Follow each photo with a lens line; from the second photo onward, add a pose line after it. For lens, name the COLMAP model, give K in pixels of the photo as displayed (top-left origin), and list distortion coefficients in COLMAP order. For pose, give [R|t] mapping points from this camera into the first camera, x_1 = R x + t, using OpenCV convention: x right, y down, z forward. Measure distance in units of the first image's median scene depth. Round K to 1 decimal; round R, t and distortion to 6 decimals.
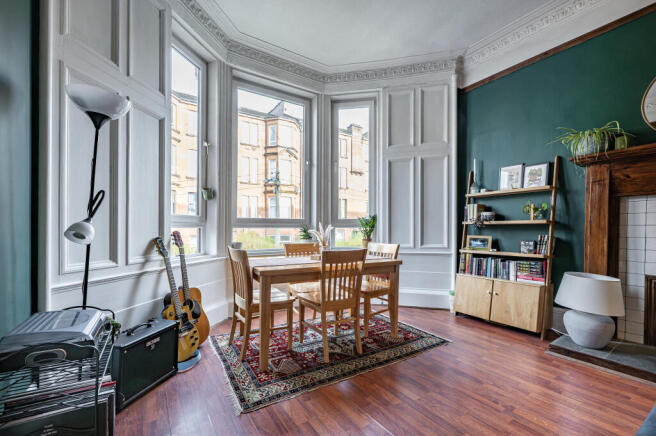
lens RADIAL K [[267.6, 0, 305.4], [0, 267.6, 231.2], [0, 0, 1]] dist [-0.000207, -0.000002]
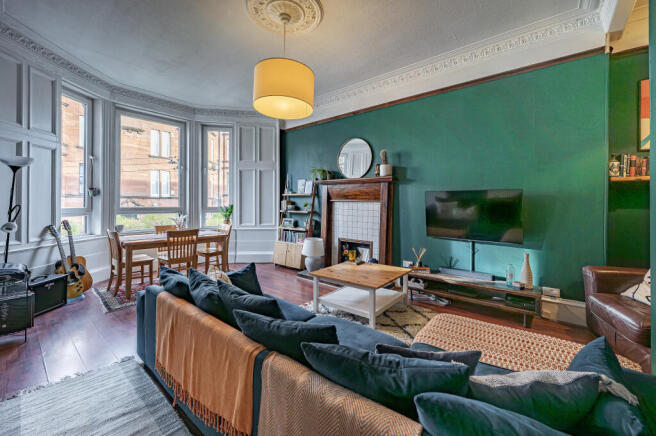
lens RADIAL K [[265.3, 0, 328.9], [0, 265.3, 206.7], [0, 0, 1]] dist [0.000544, 0.000110]
pose [[0.943383, 0.002656, 0.331696, 0.412016], [-0.004611, 0.999976, 0.005107, -0.087155], [-0.331674, -0.006348, 0.943373, -0.881261]]
